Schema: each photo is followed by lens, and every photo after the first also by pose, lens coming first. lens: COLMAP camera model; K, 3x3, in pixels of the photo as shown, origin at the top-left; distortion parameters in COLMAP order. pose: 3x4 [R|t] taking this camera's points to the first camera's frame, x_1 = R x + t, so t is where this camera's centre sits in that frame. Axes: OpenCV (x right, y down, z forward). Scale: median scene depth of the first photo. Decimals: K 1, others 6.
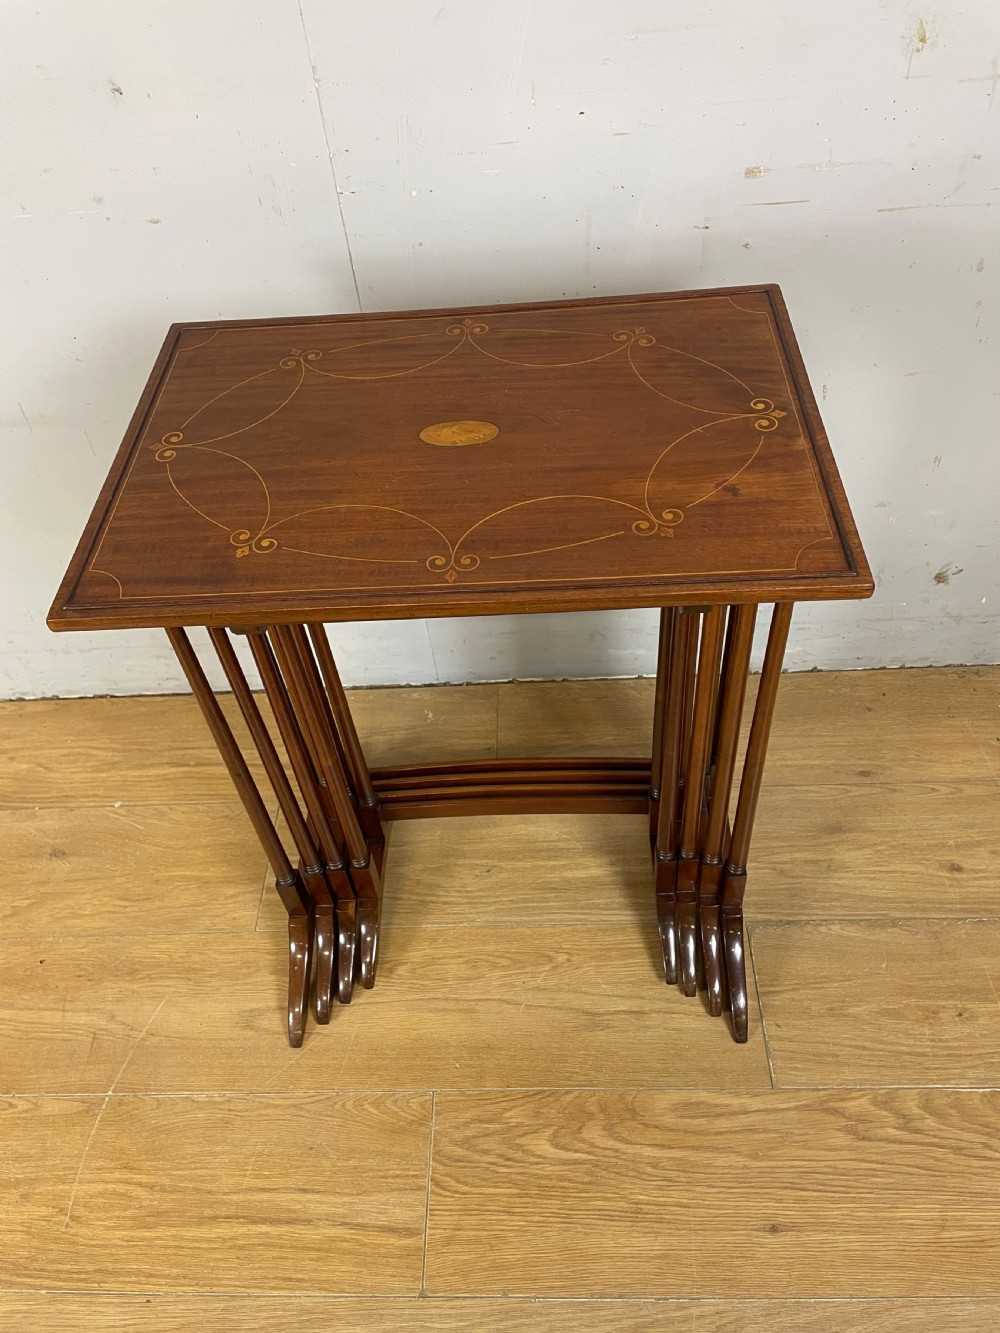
lens RADIAL K [[1005.5, 0, 498.8], [0, 1005.5, 655.0], [0, 0, 1]] dist [0.095360, -0.123110]
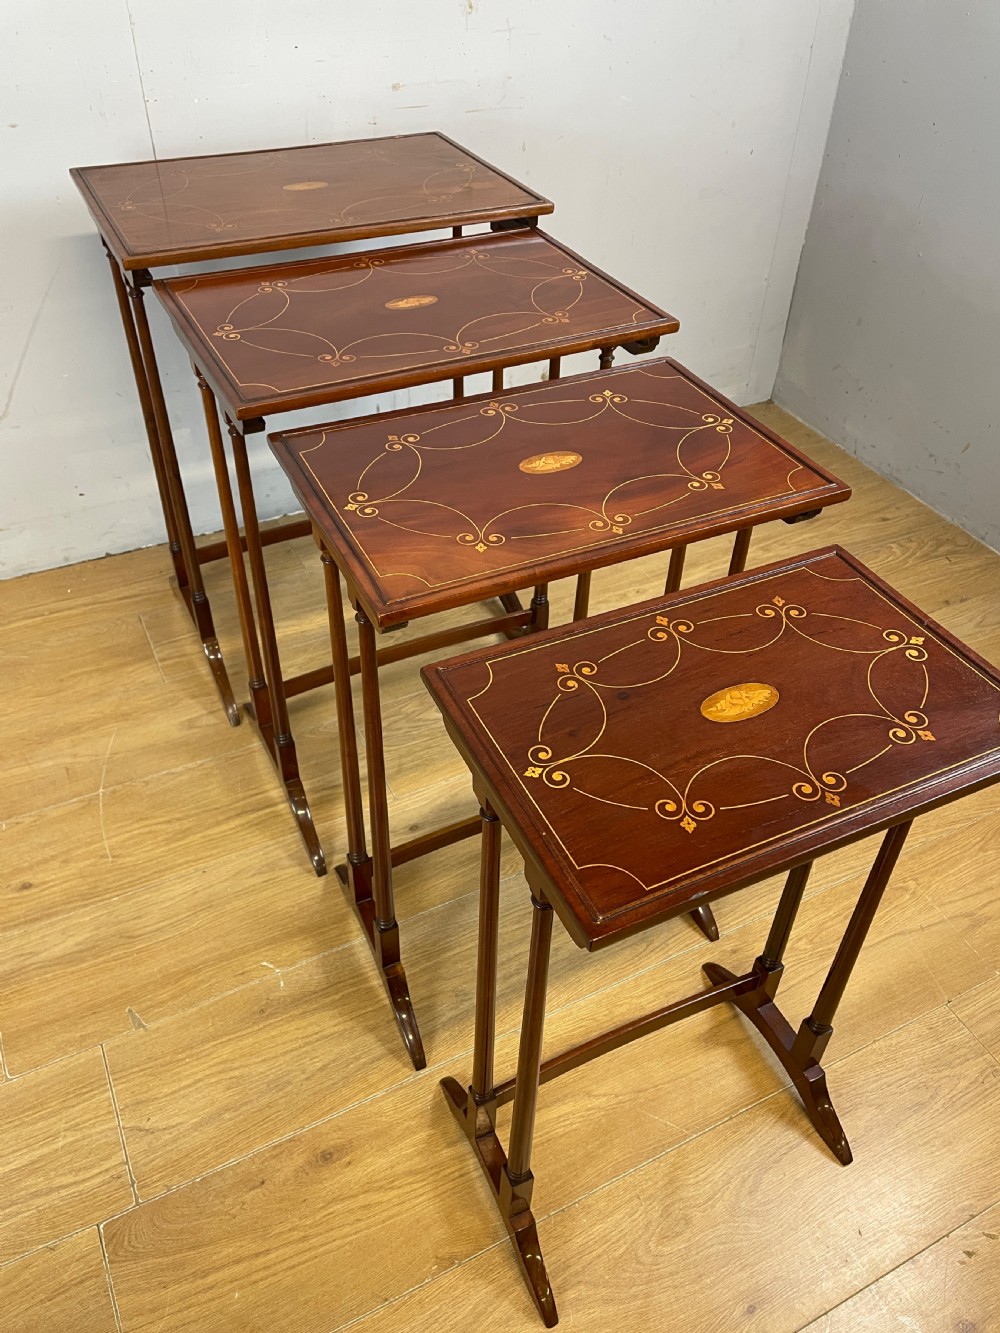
lens RADIAL K [[1005.5, 0, 501.8], [0, 1005.5, 657.5], [0, 0, 1]] dist [0.095360, -0.123110]
pose [[0.880414, -0.227691, 0.415967, -0.445392], [0.287503, 0.953876, -0.086386, 0.540359], [-0.377111, 0.195647, 0.905268, -0.364024]]
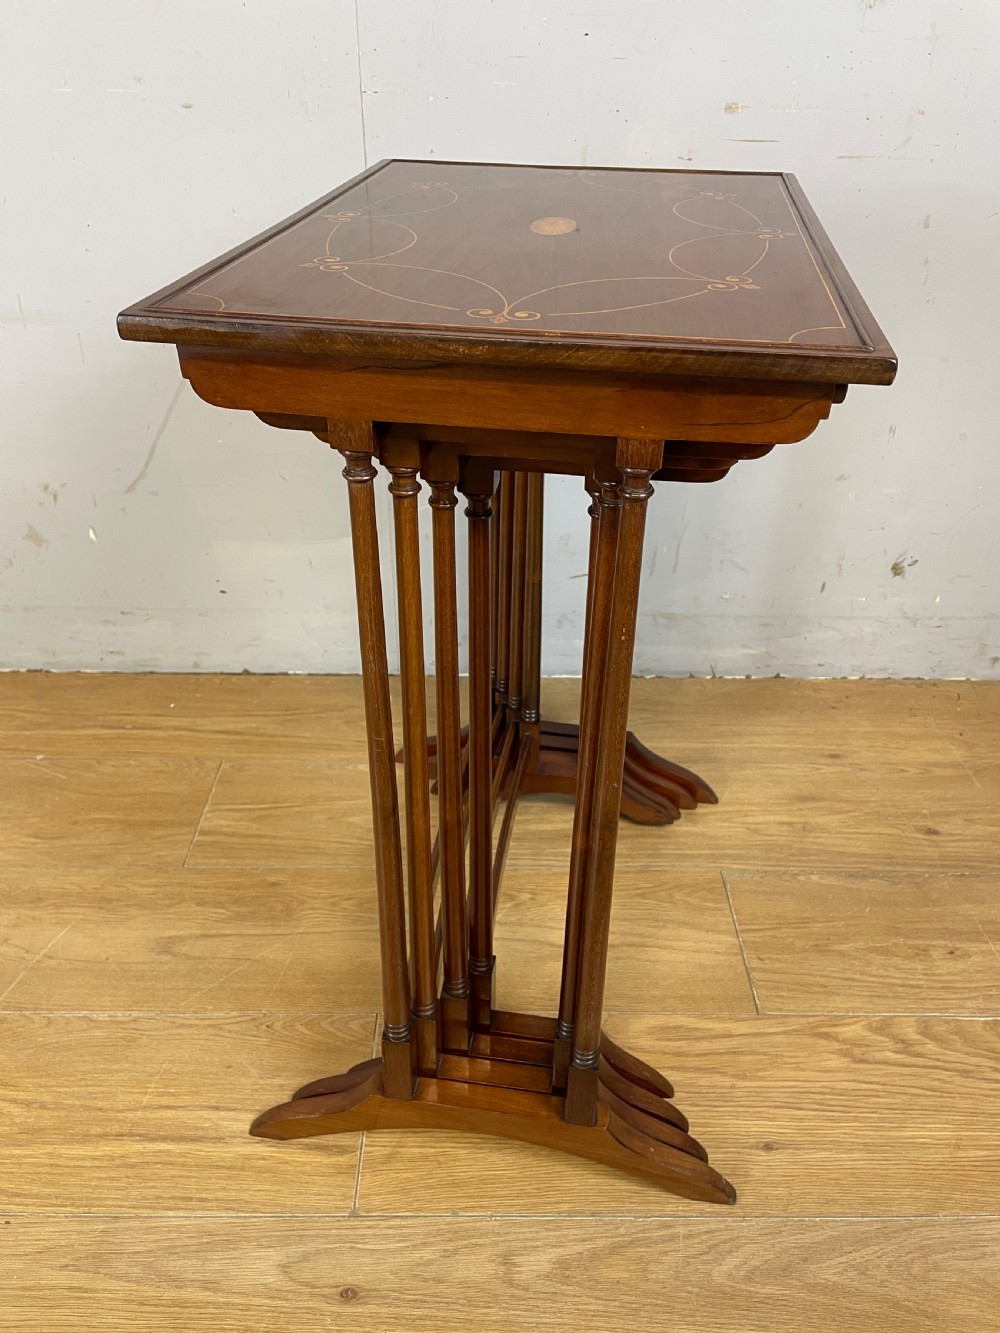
lens RADIAL K [[1005.5, 0, 511.1], [0, 1005.5, 669.1], [0, 0, 1]] dist [0.095360, -0.123110]
pose [[0.995136, 0.064161, 0.074755, -0.034632], [-0.042459, 0.964070, -0.262235, 0.371914], [-0.088894, 0.257785, 0.962104, 0.076689]]
